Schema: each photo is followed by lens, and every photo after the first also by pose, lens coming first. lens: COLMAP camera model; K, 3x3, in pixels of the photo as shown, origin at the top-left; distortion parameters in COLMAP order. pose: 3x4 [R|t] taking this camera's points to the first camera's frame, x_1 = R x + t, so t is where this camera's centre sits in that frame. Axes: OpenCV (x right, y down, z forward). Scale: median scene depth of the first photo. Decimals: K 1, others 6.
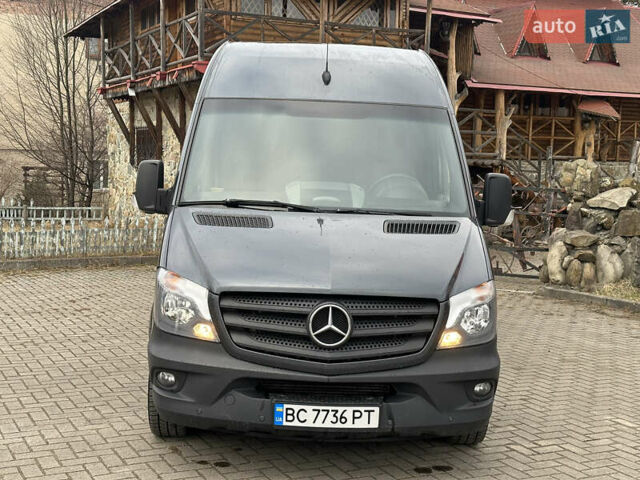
lens RADIAL K [[944.2, 0, 320.3], [0, 944.2, 245.9], [0, 0, 1]] dist [0.140368, 0.000000]
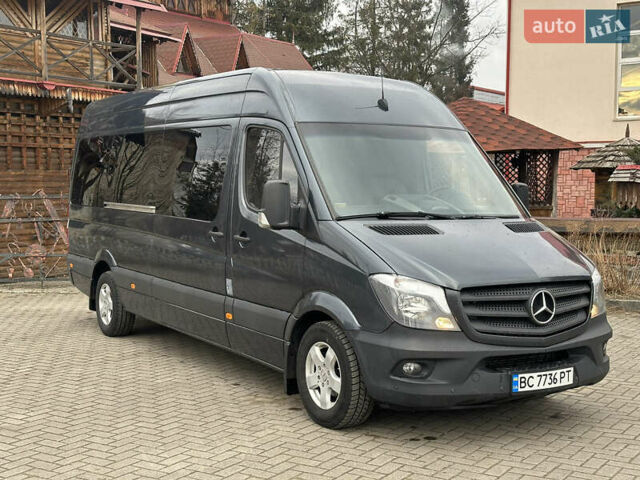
lens RADIAL K [[944.2, 0, 320.2], [0, 944.2, 236.4], [0, 0, 1]] dist [0.140368, 0.000000]
pose [[0.844927, -0.057421, 0.531791, -0.887707], [0.066507, 0.997784, 0.002070, -0.031109], [-0.530732, 0.033618, 0.846873, 0.080984]]
